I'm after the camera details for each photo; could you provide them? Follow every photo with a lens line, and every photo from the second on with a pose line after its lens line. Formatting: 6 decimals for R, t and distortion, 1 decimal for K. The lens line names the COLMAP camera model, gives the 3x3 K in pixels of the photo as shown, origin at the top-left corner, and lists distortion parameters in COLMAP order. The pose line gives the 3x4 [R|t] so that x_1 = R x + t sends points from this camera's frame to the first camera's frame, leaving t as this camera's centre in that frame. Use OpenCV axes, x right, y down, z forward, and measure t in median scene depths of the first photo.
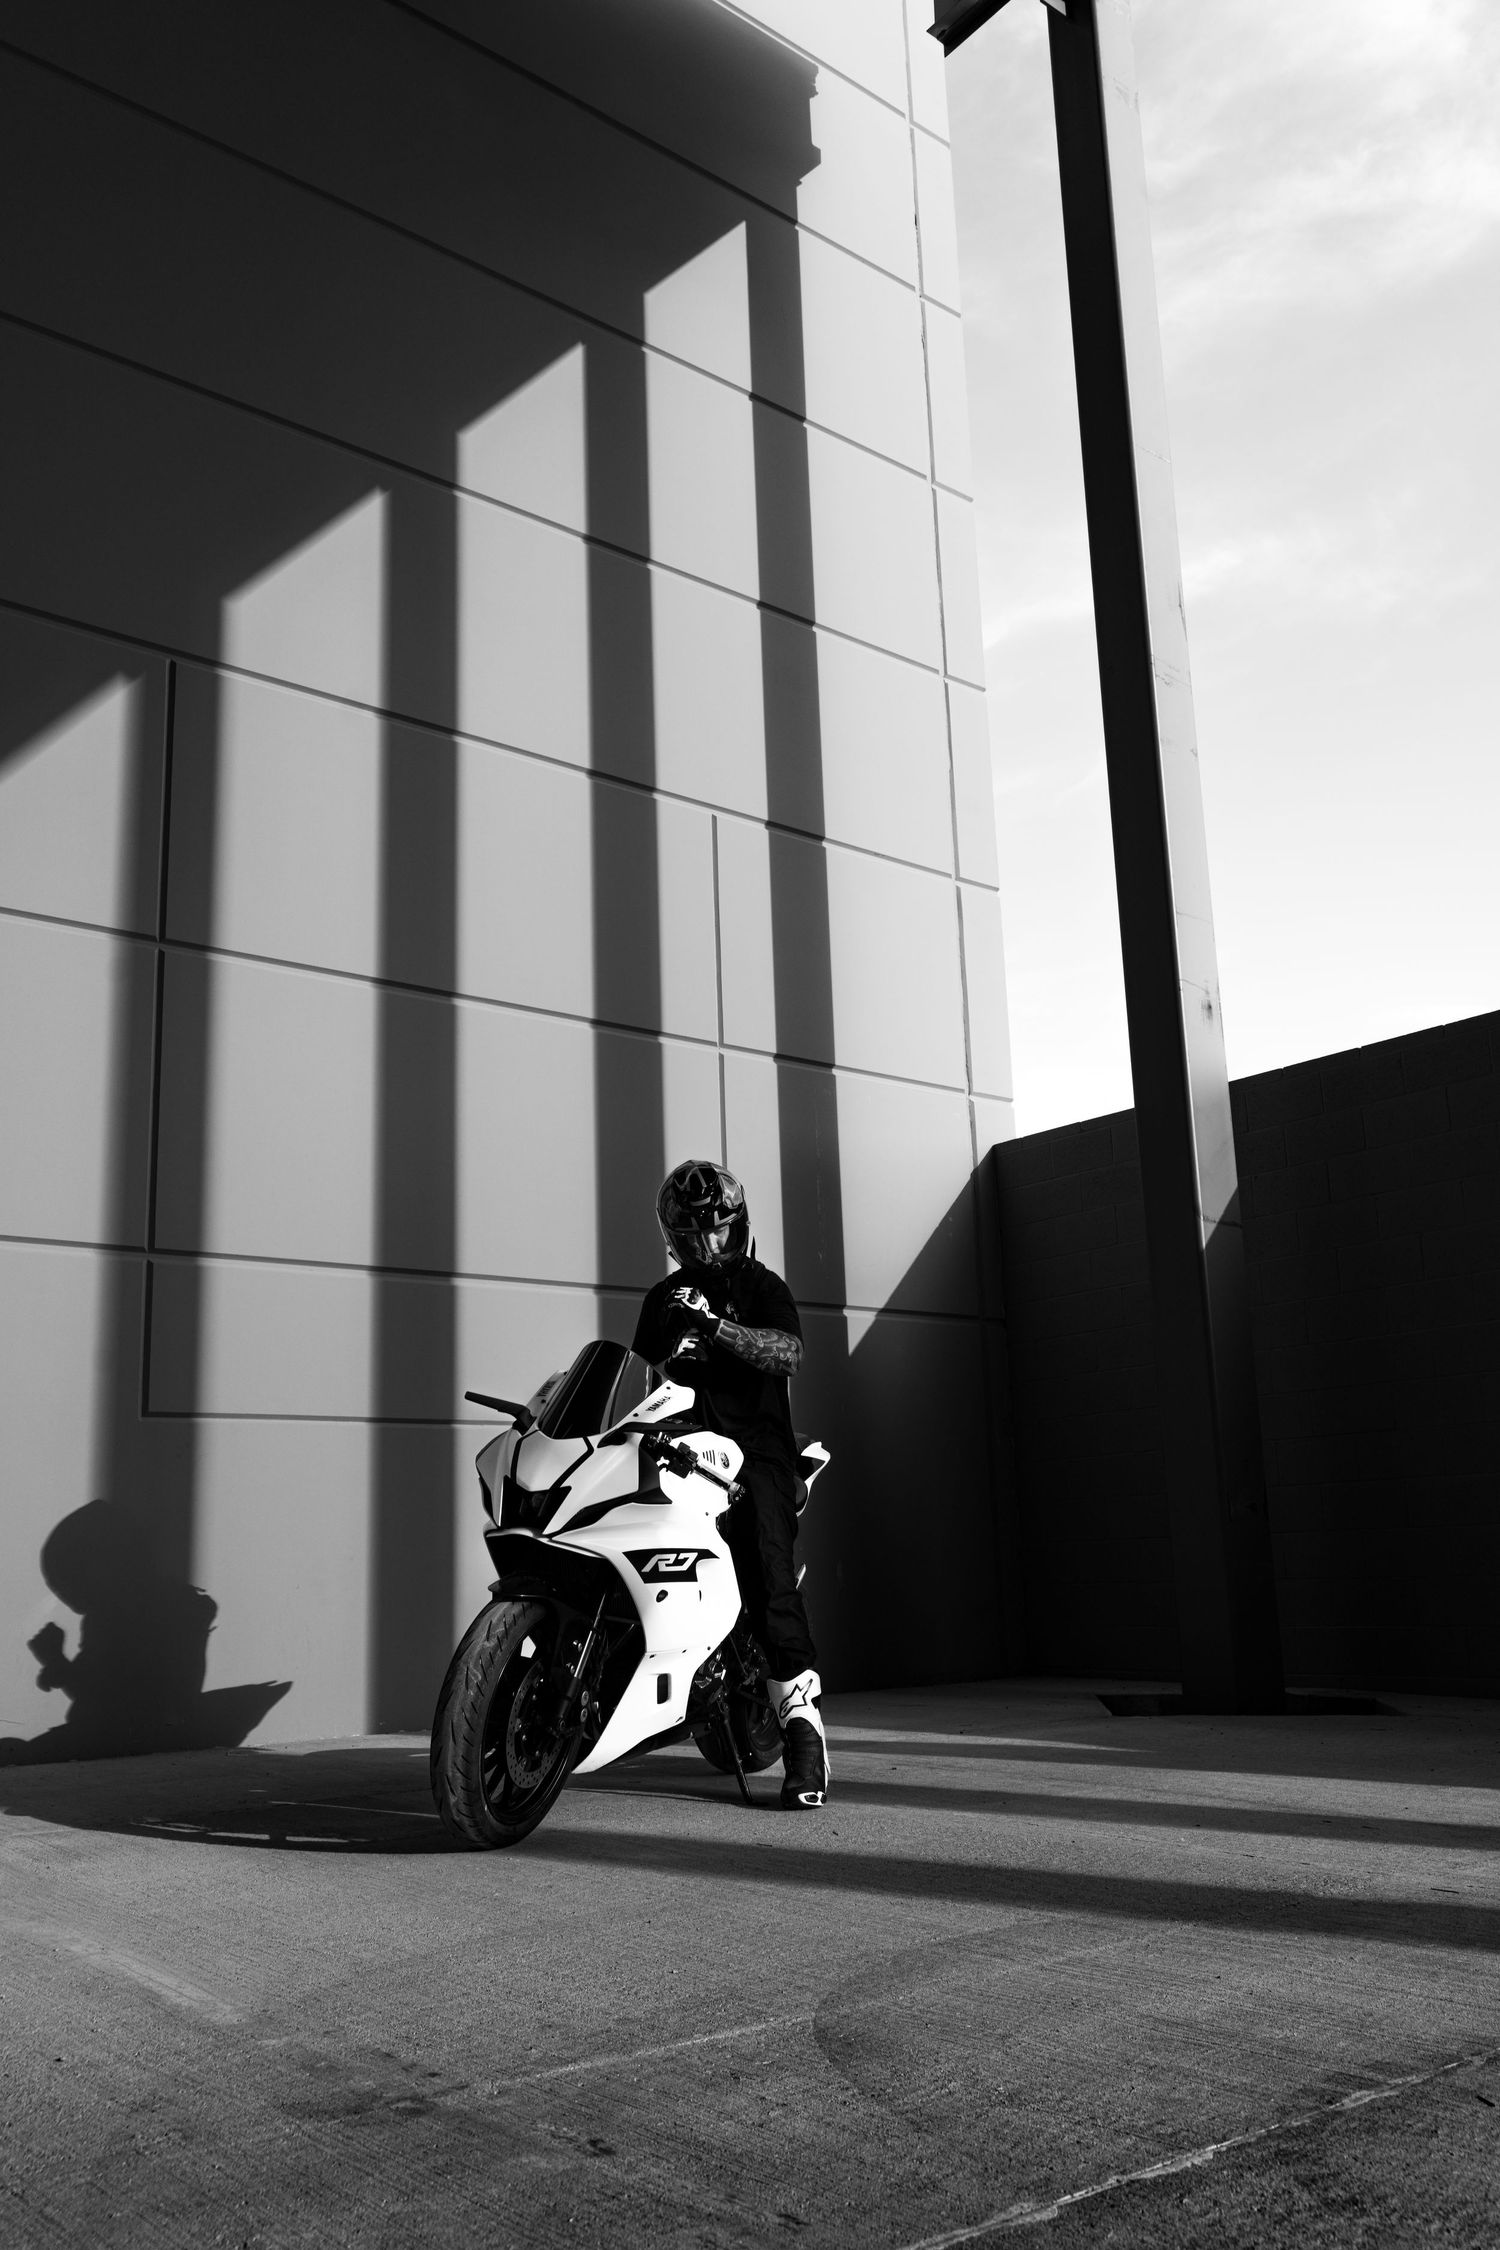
lens RADIAL K [[1874.9, 0, 786.3], [0, 1874.9, 1121.2], [0, 0, 1]] dist [0.044078, -0.002104]
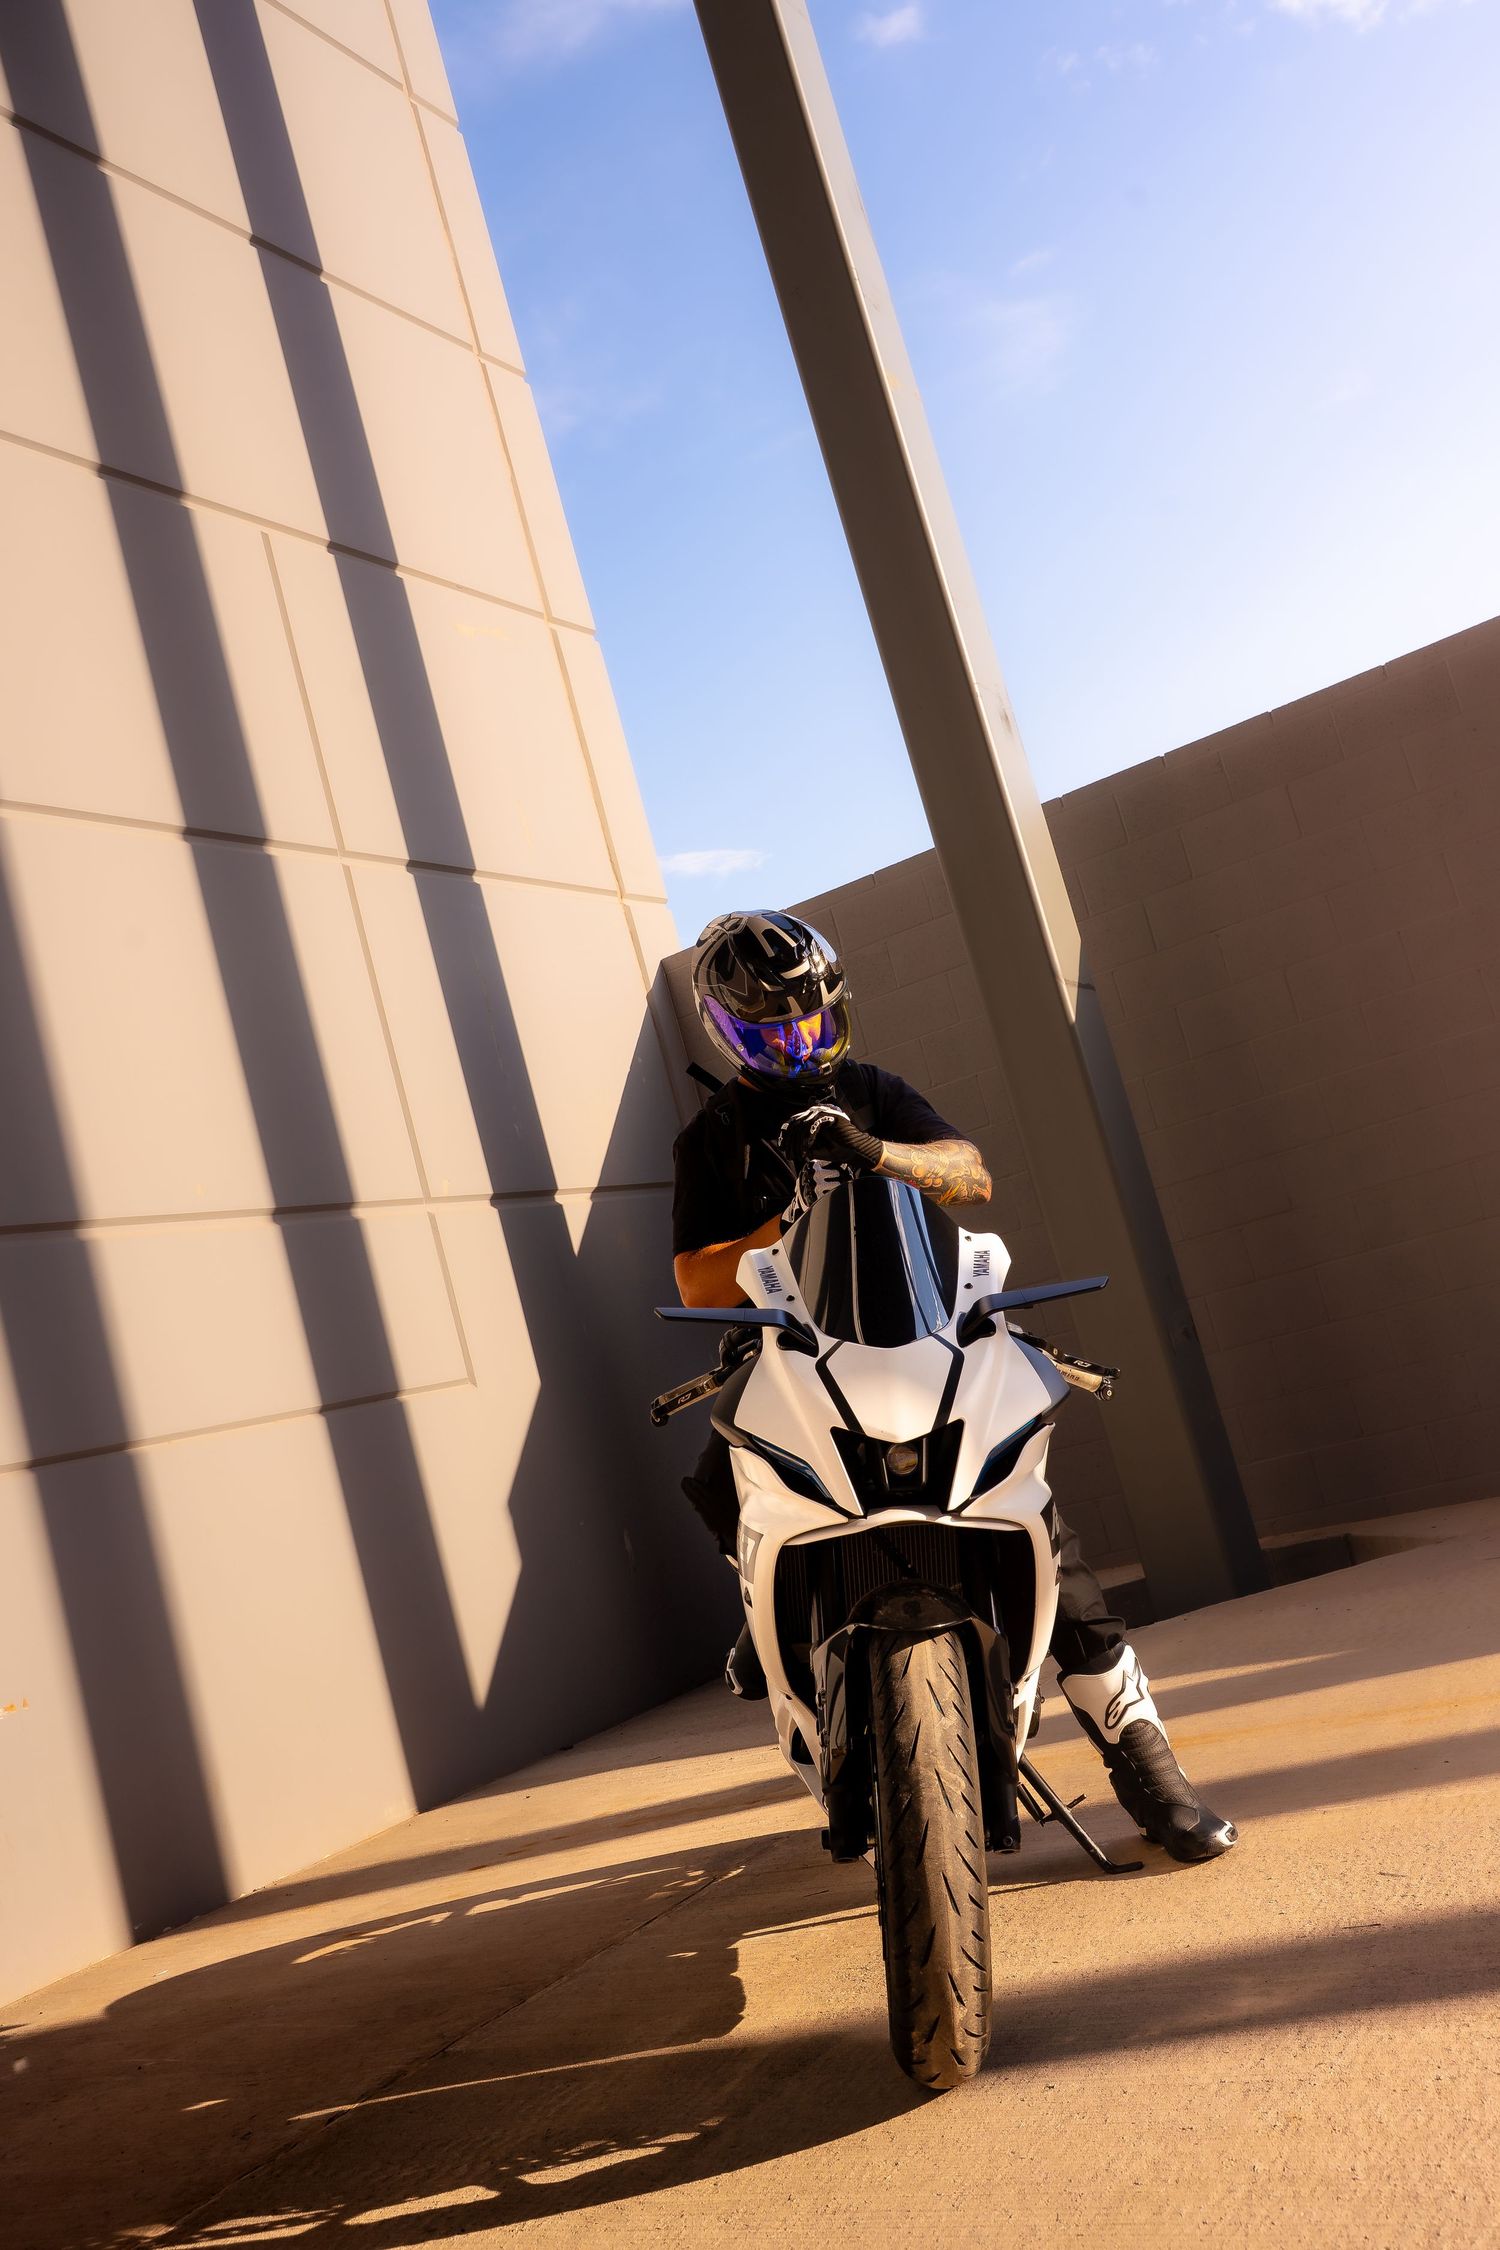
lens RADIAL K [[2105.4, 0, 749.7], [0, 2105.4, 1084.1], [0, 0, 1]] dist [-0.006075, 0.182818]
pose [[0.921217, -0.154085, 0.357235, -0.211871], [0.144569, 0.988054, 0.053368, 0.027812], [-0.361191, 0.002481, 0.932489, 0.235105]]
